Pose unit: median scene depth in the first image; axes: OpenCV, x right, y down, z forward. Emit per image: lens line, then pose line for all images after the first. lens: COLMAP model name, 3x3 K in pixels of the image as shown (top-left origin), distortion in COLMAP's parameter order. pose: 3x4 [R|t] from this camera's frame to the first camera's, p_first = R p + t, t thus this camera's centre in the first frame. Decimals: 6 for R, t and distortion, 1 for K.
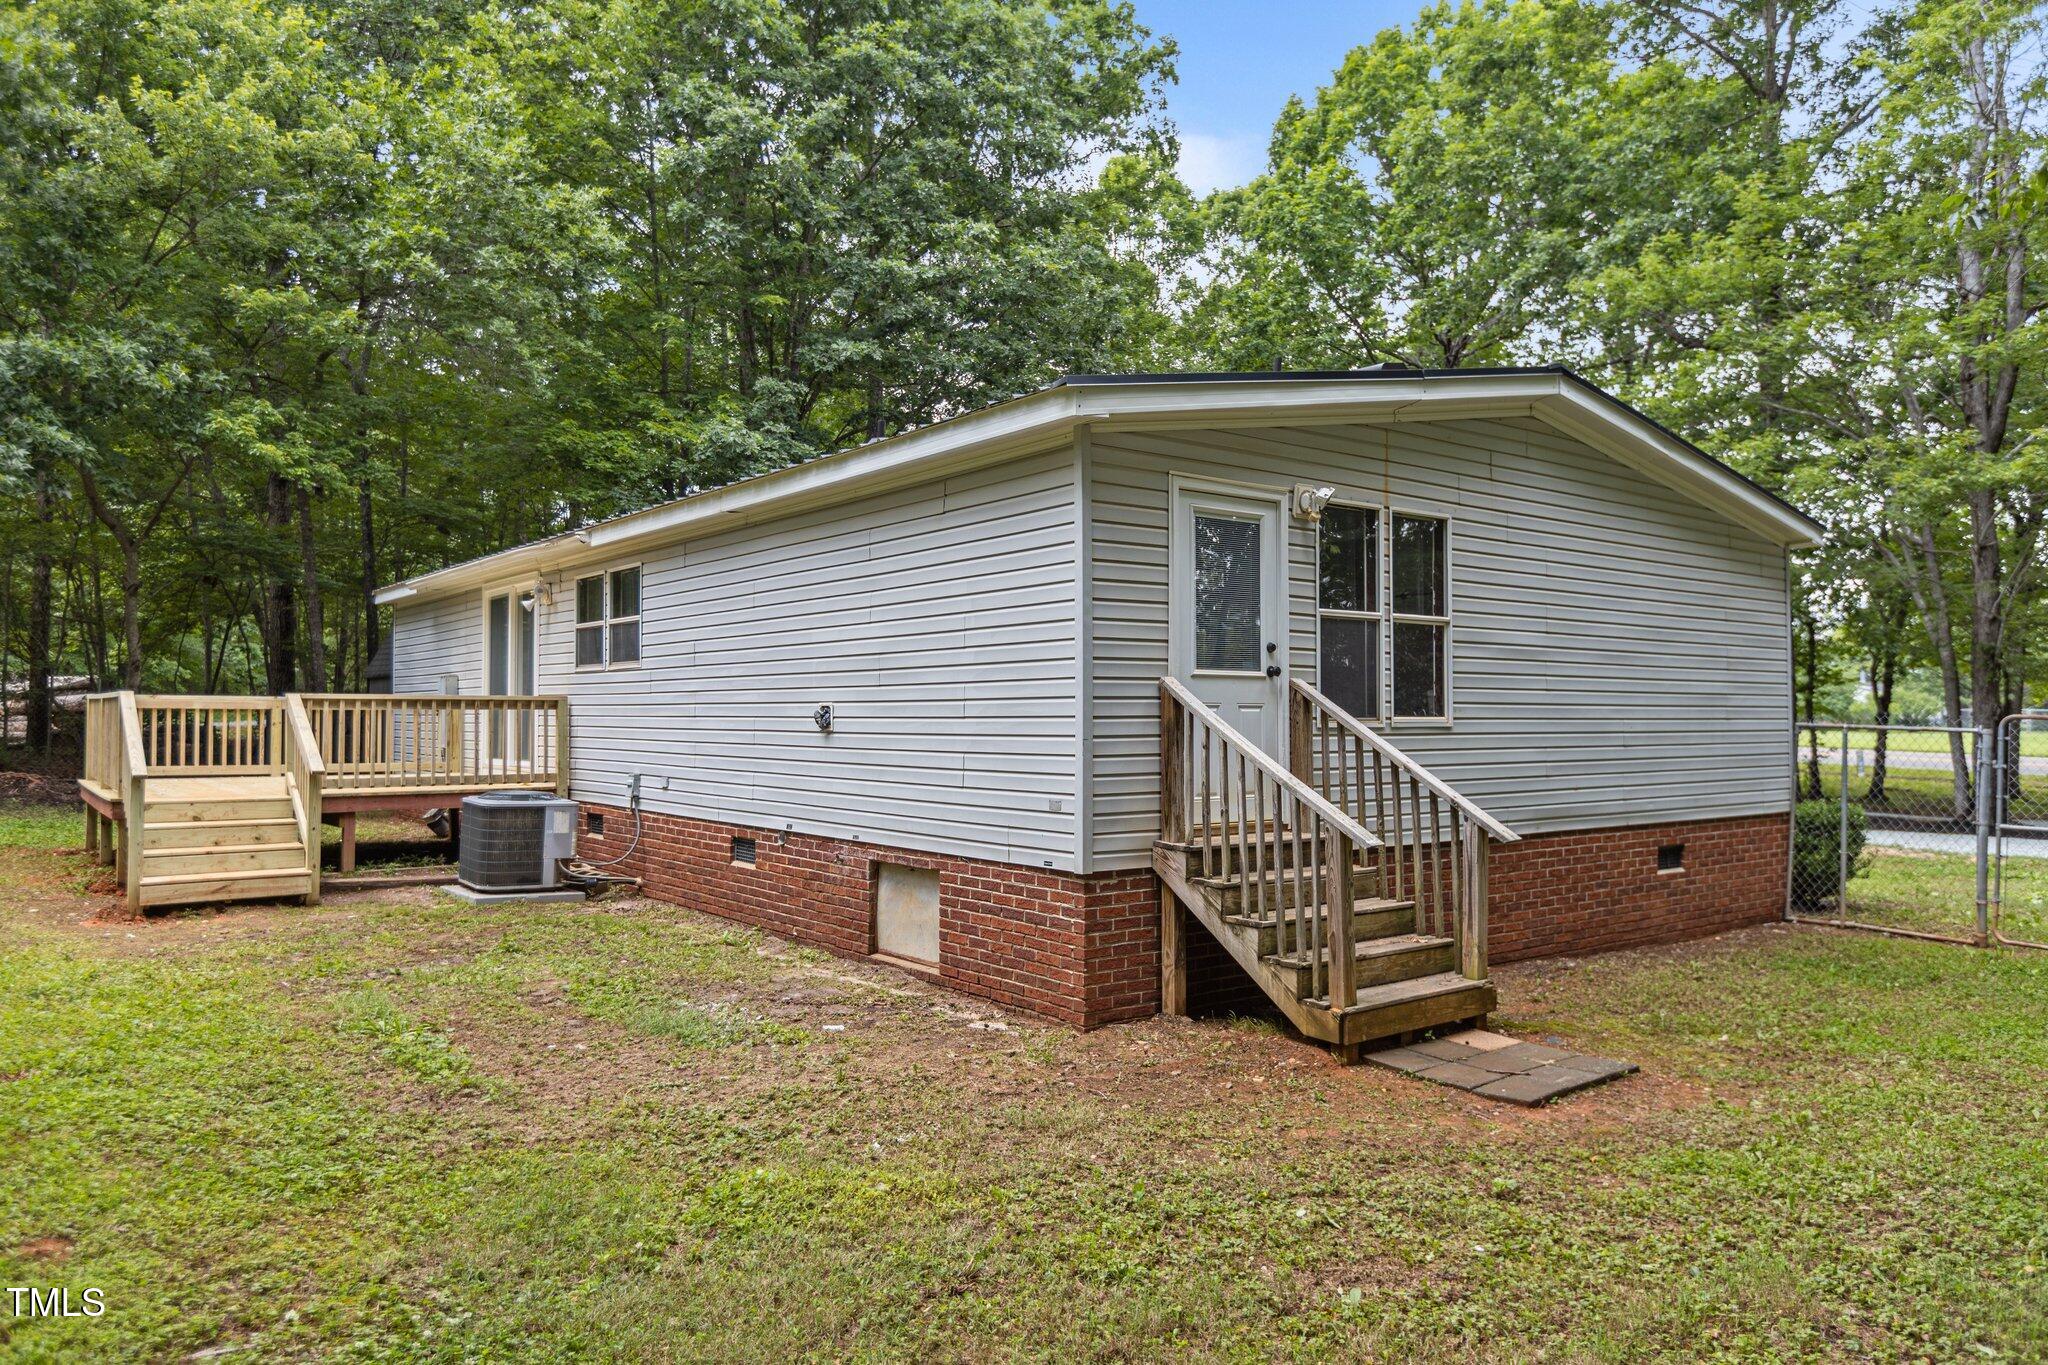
lens RADIAL K [[1360.4, 0, 1024.0], [0, 1360.4, 682.5], [0, 0, 1]] dist [0.037059, -0.000556]
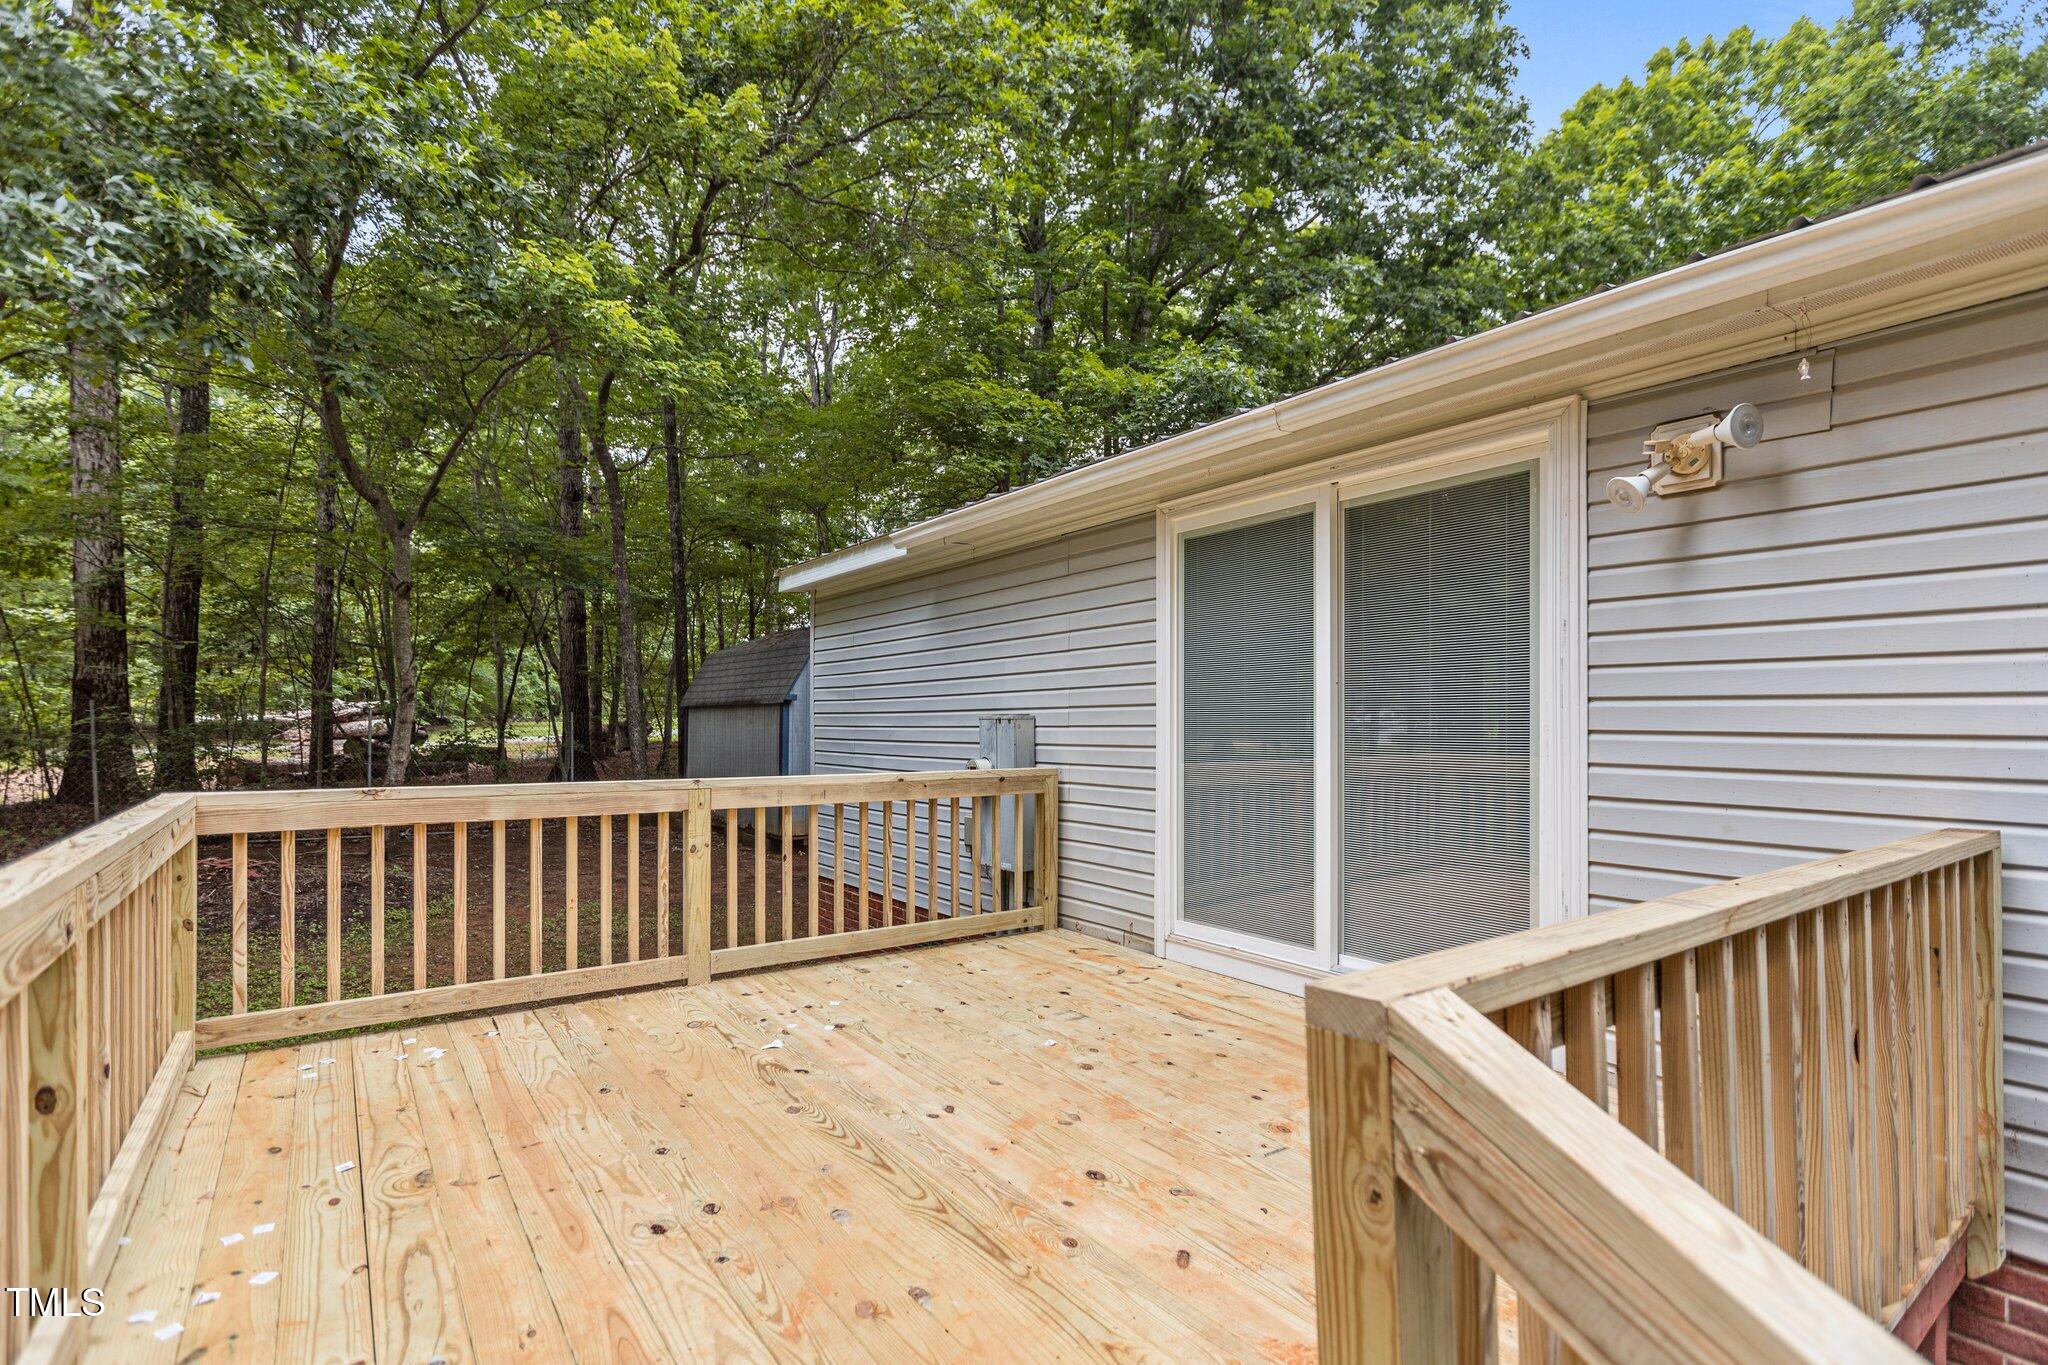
lens RADIAL K [[962.9, 0, 1025.1], [0, 962.9, 703.9], [0, 0, 1]] dist [0.000189, 0.000024]
pose [[0.999636, 0.000083, -0.026966, -0.235902], [-0.000006, 0.999996, 0.002872, -0.006395], [0.026966, -0.002871, 0.999632, 0.387675]]
